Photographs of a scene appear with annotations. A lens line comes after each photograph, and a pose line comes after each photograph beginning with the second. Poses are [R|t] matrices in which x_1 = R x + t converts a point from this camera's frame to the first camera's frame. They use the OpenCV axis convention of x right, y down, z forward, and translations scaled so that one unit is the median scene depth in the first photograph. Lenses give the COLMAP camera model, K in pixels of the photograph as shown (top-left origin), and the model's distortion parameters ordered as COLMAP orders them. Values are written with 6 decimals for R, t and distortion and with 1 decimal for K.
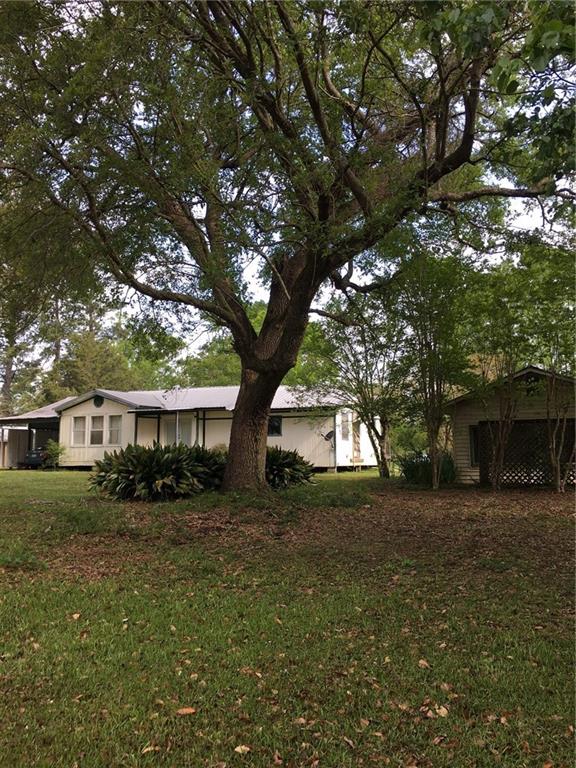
lens RADIAL K [[631.2, 0, 290.1], [0, 631.2, 374.9], [0, 0, 1]] dist [0.036051, 0.000099]
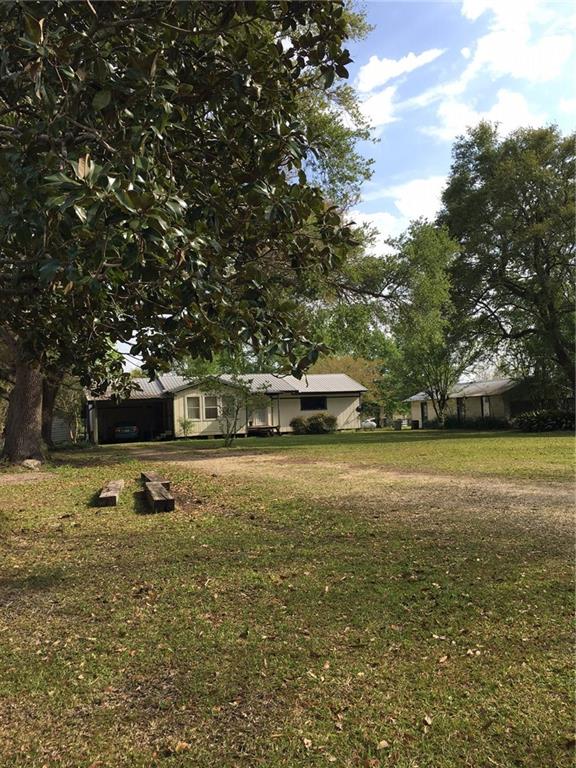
lens RADIAL K [[631.2, 0, 290.1], [0, 631.2, 374.9], [0, 0, 1]] dist [0.036051, 0.000099]
pose [[0.717995, 0.024461, 0.695619, -1.081023], [-0.044939, 0.998926, 0.011258, -0.001502], [-0.694596, -0.039344, 0.718323, -0.036840]]
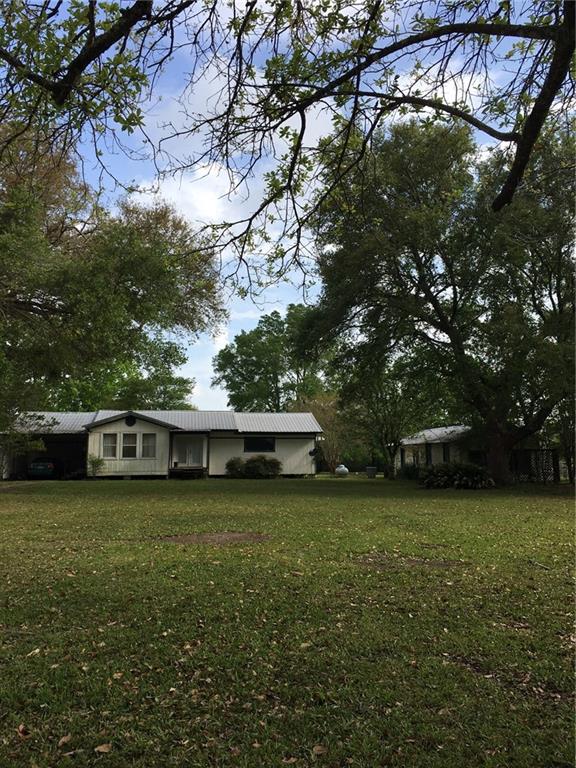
lens RADIAL K [[631.2, 0, 290.1], [0, 631.2, 374.9], [0, 0, 1]] dist [0.036051, 0.000099]
pose [[0.832341, 0.075116, 0.549151, -0.715251], [-0.067943, 0.997130, -0.033413, -0.026731], [-0.550085, -0.009500, 0.835055, -0.167139]]
